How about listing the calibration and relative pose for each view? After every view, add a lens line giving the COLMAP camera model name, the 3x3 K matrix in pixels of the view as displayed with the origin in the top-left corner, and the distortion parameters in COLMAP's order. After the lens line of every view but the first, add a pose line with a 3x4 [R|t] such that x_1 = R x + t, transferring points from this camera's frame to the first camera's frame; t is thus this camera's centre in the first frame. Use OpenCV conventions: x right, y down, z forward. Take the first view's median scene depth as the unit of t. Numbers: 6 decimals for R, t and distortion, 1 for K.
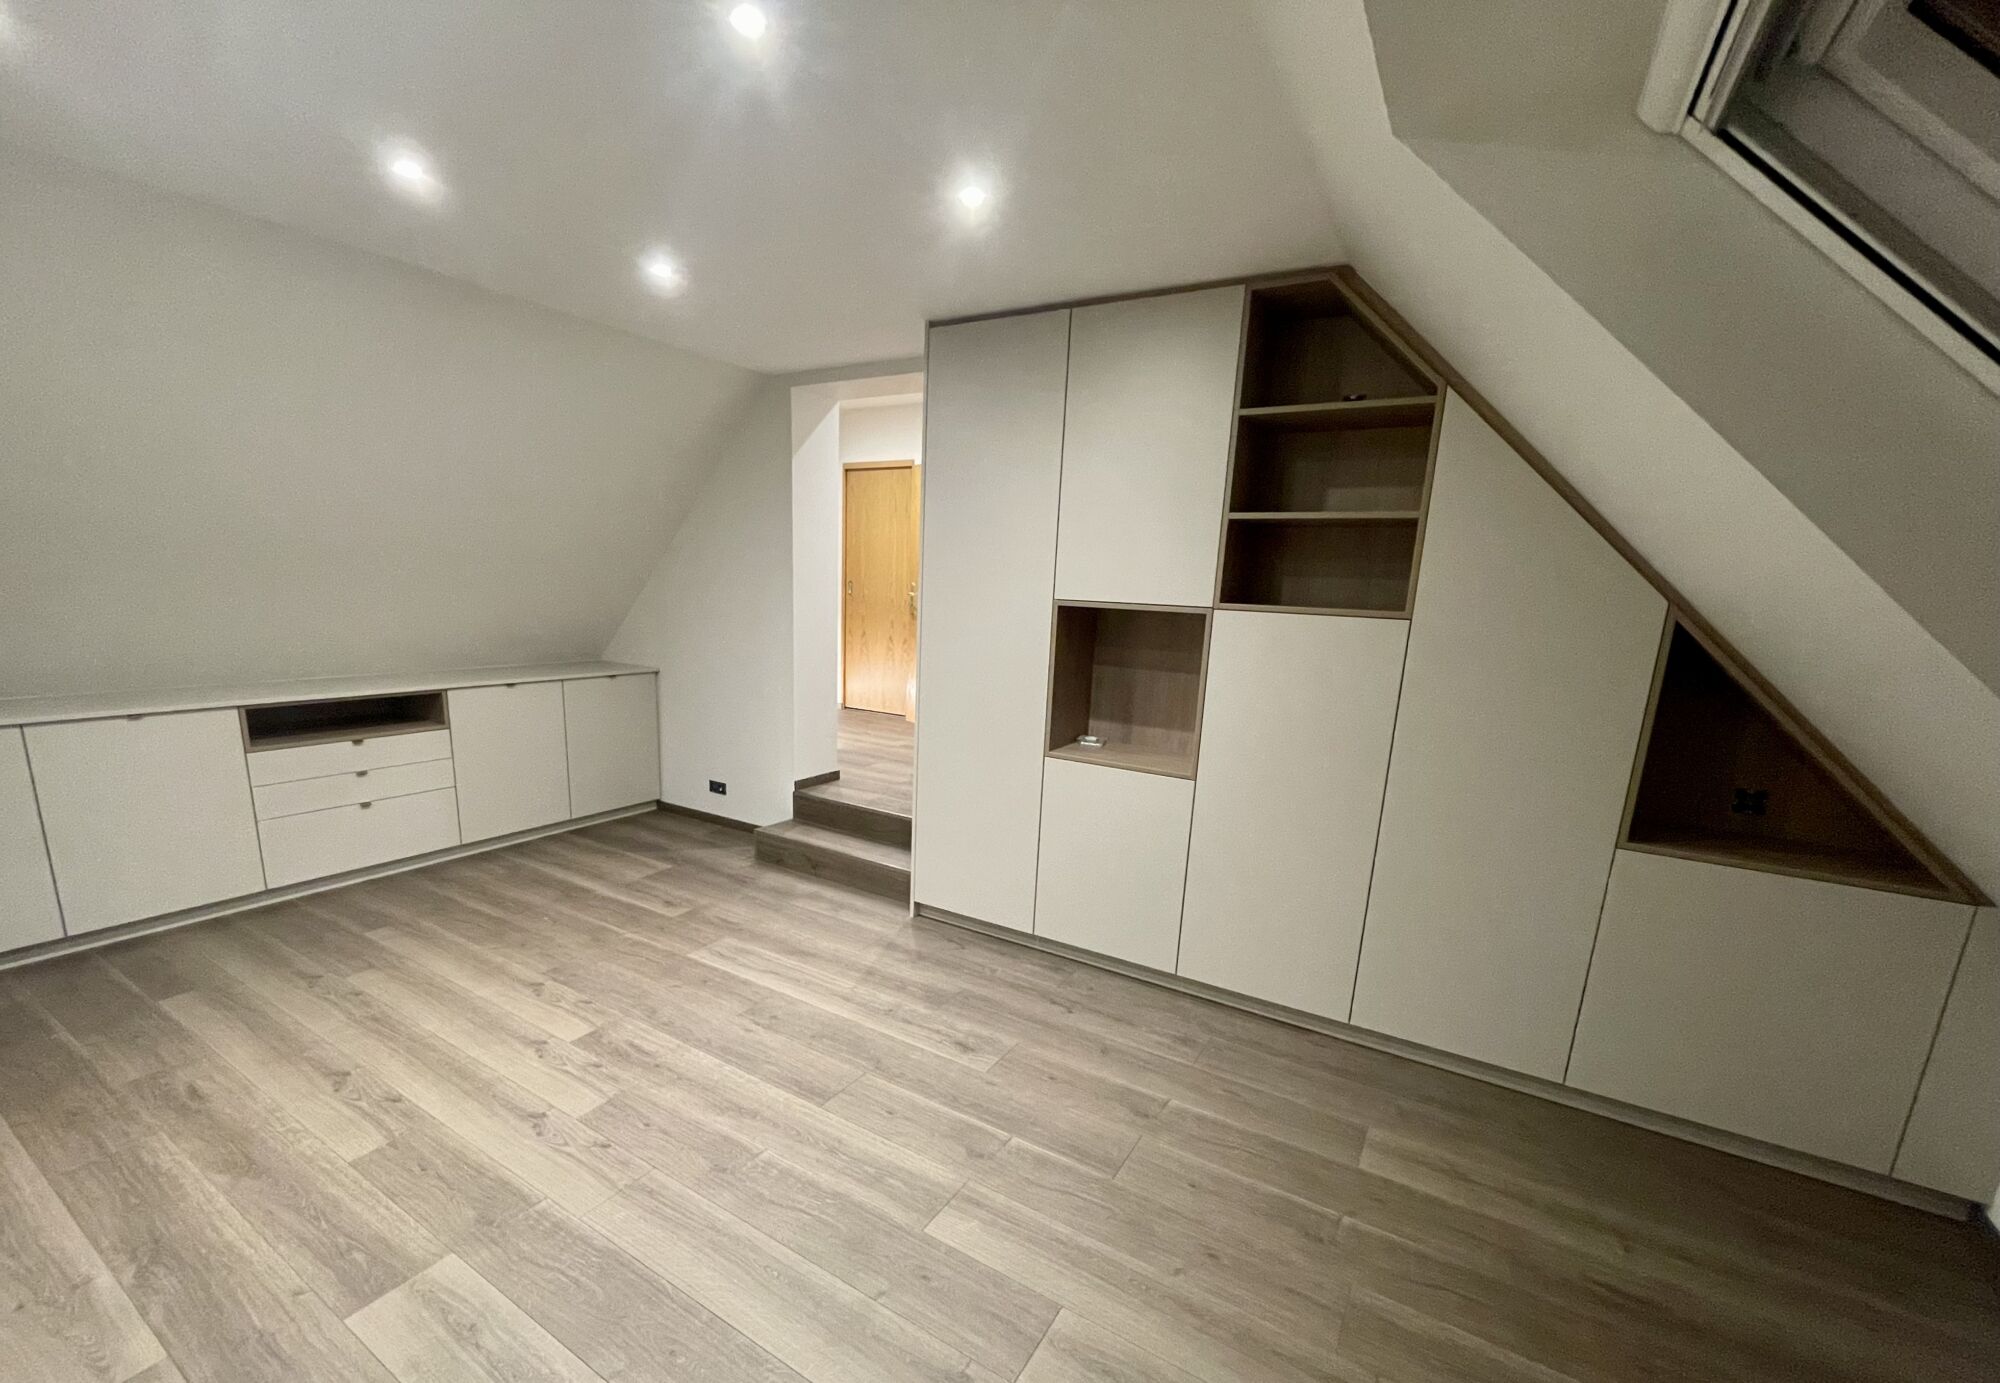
lens RADIAL K [[830.0, 0, 970.0], [0, 830.0, 762.5], [0, 0, 1]] dist [0.000245, 0.000182]
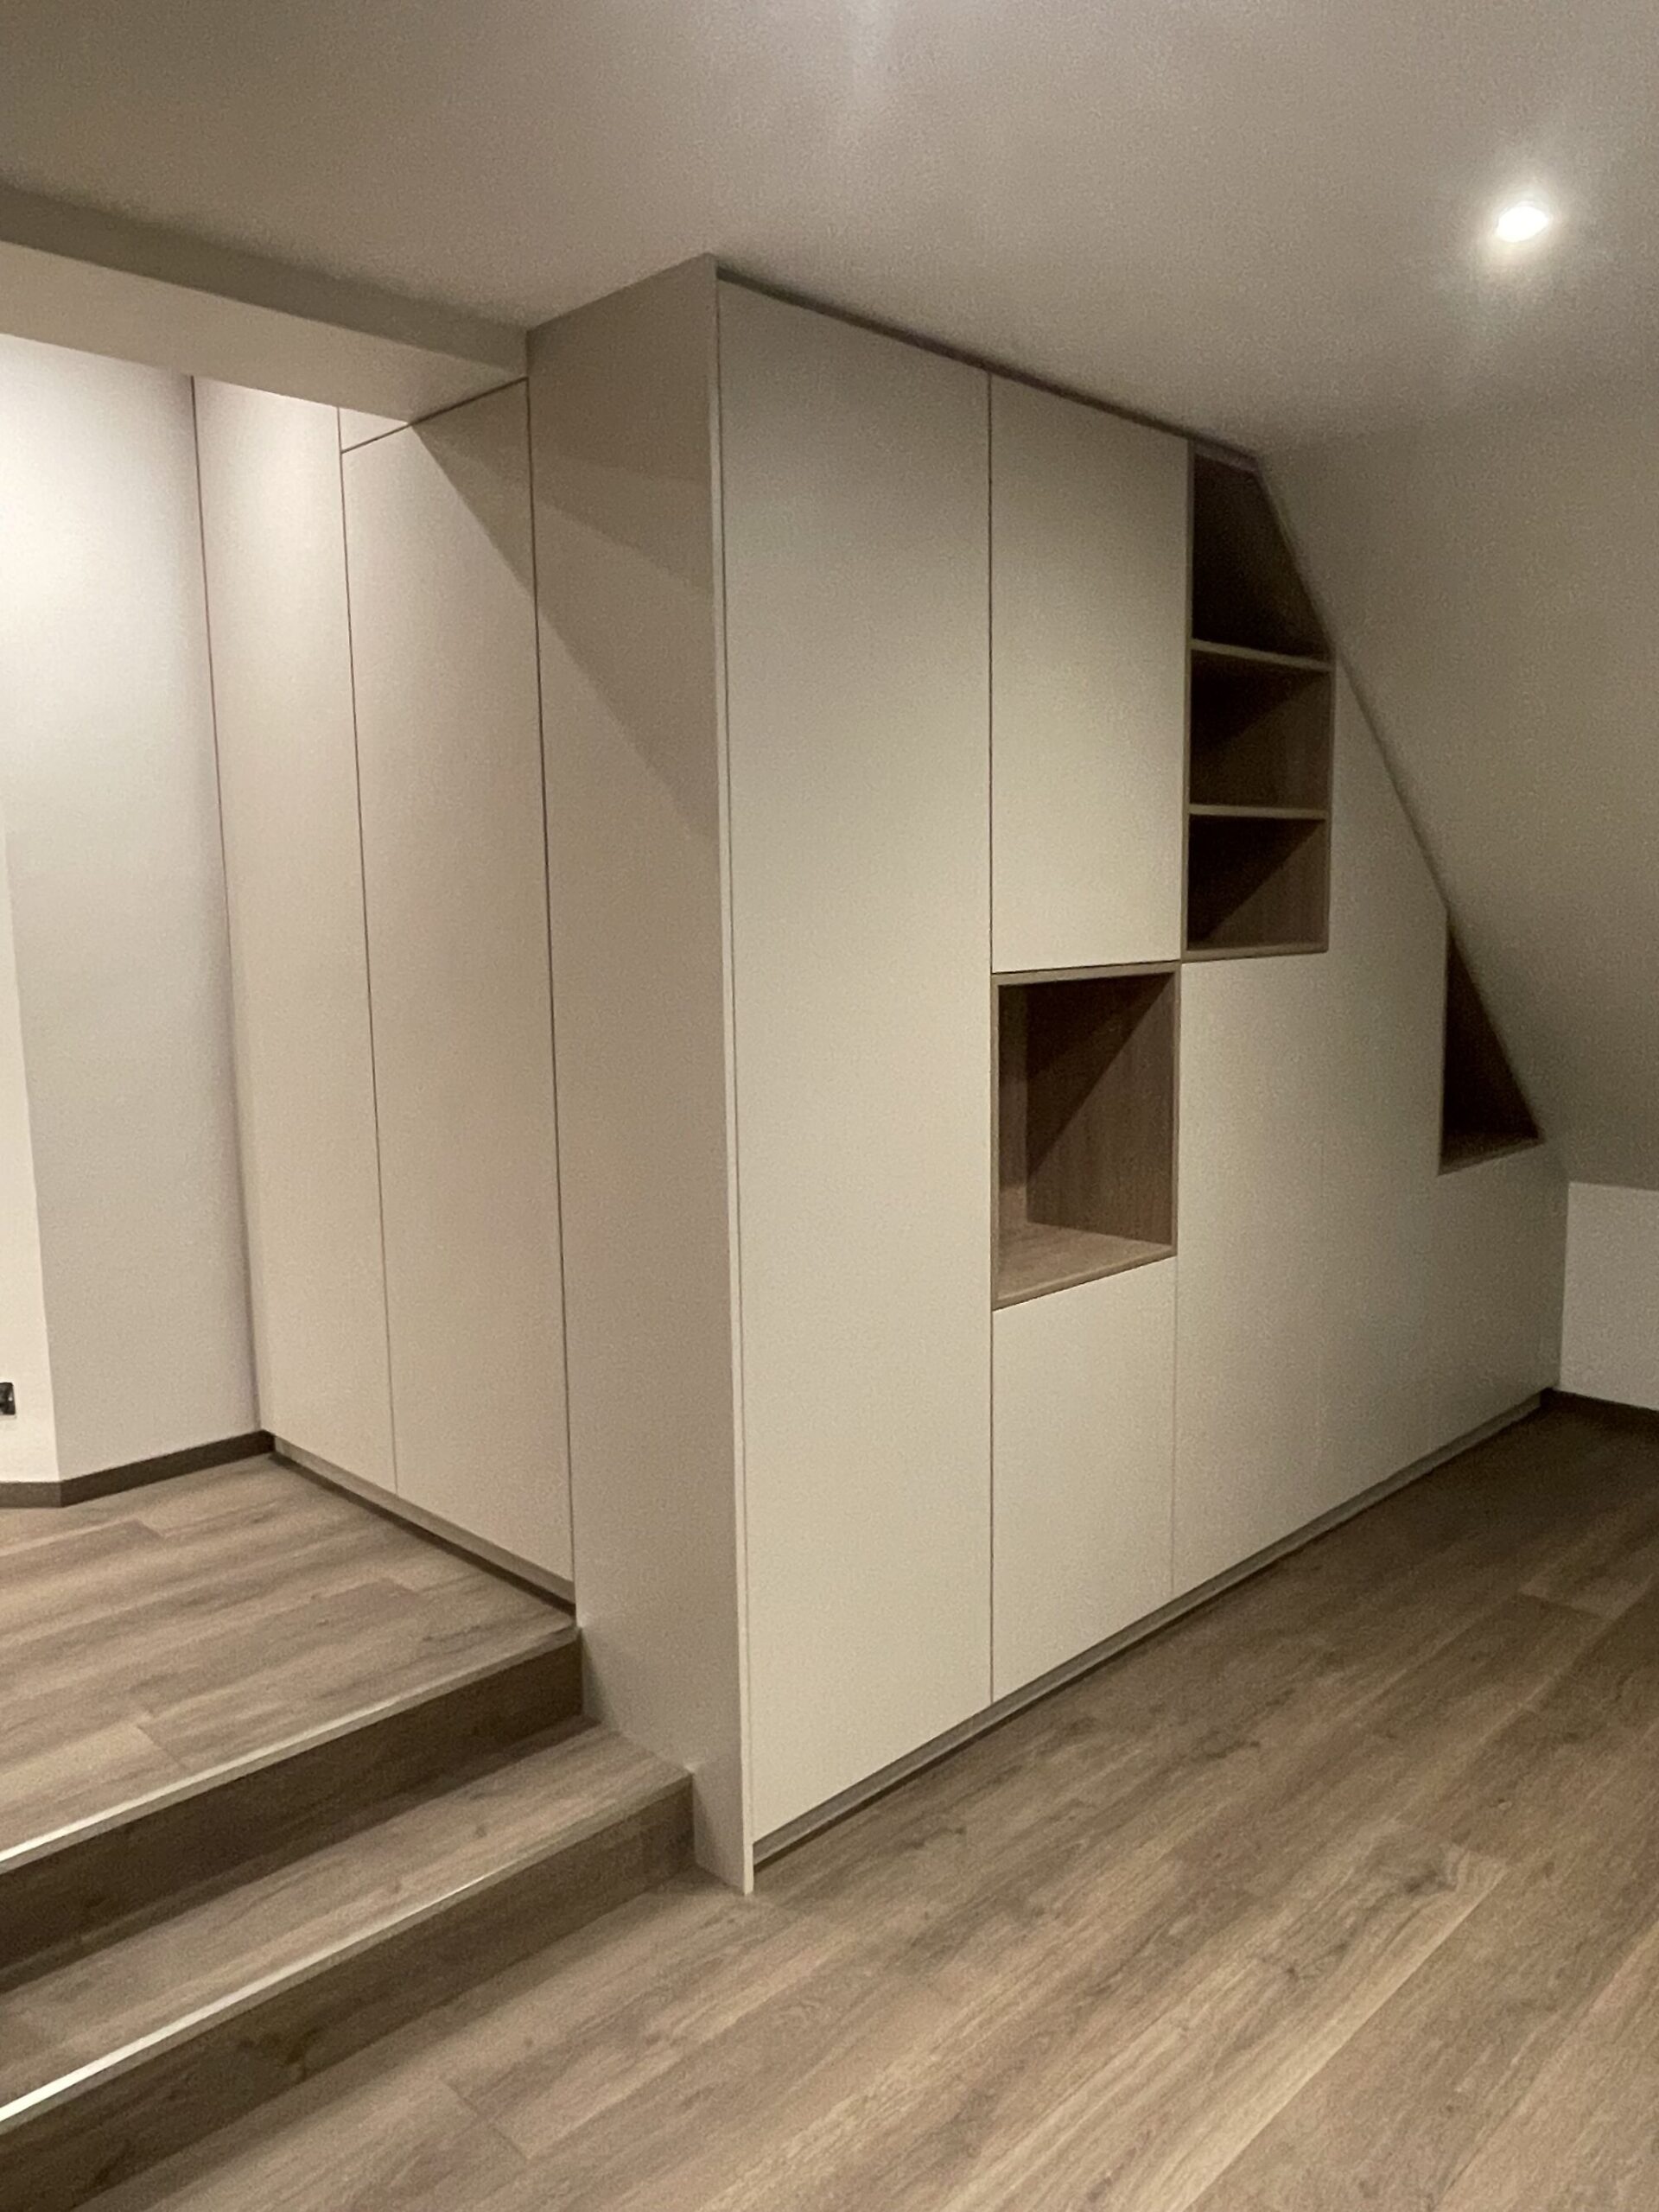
lens RADIAL K [[1598.7, 0, 829.5], [0, 1598.7, 1106.0], [0, 0, 1]] dist [0.001298, -0.001122]
pose [[0.230648, -0.169924, 0.958085, -0.906298], [0.238624, 0.964444, 0.113606, -0.284676], [-0.943324, 0.202419, 0.262995, 0.990508]]
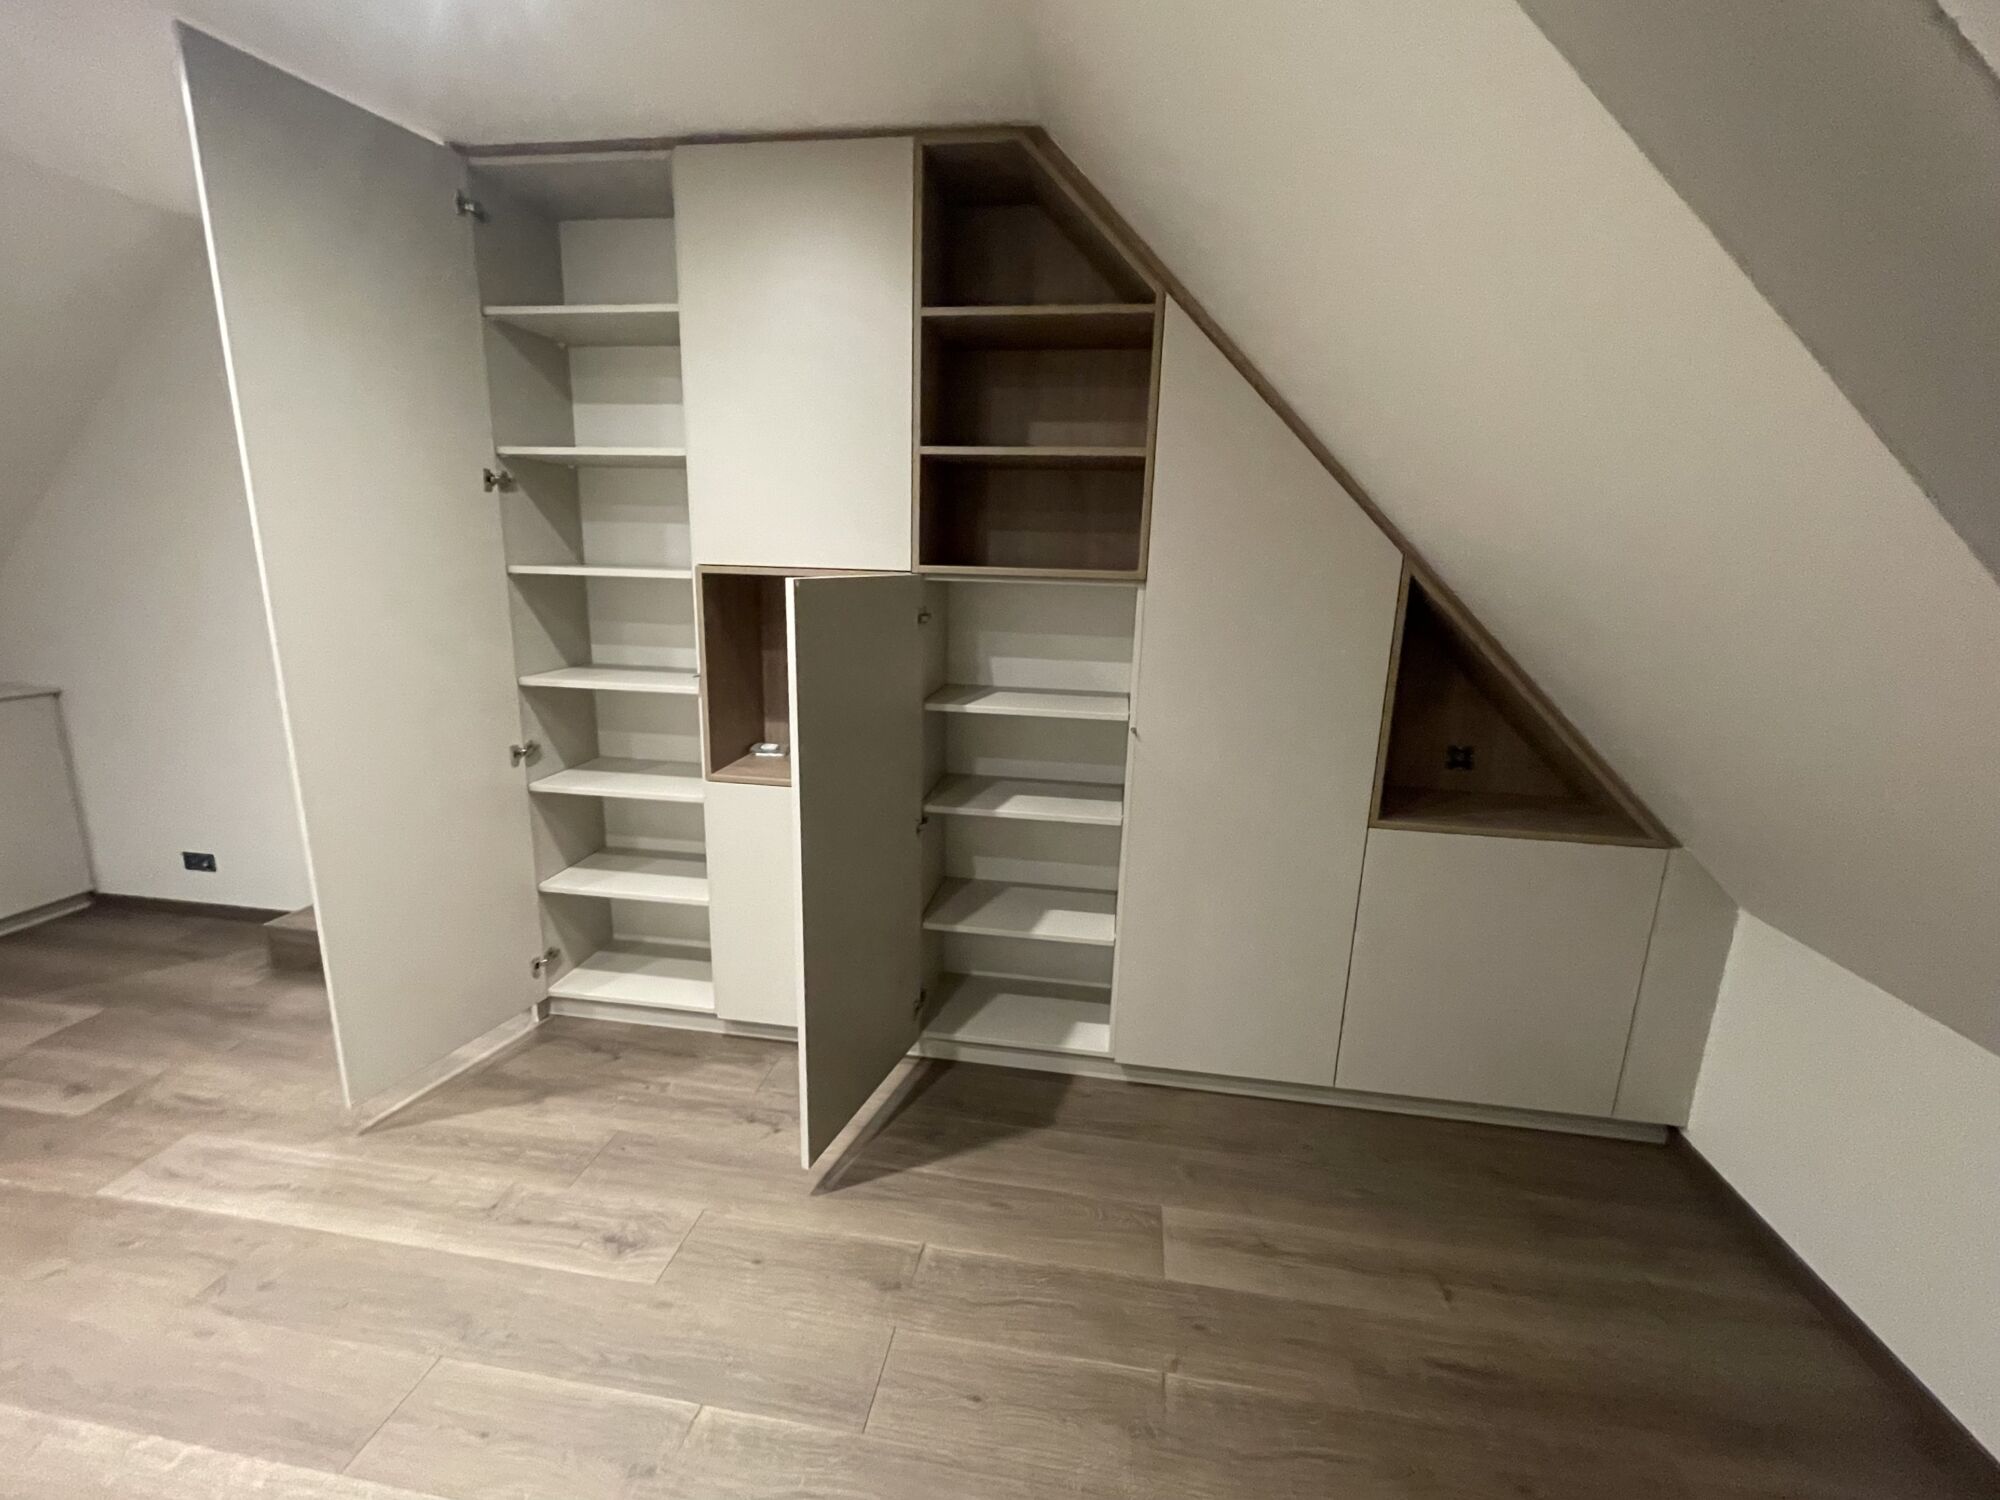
lens RADIAL K [[846.3, 0, 994.7], [0, 846.3, 741.4], [0, 0, 1]] dist [0.000529, 0.000443]
pose [[0.919333, -0.100612, 0.380399, 0.052274], [0.094457, 0.994918, 0.034868, -0.052360], [-0.381974, 0.003876, 0.924165, 0.258038]]
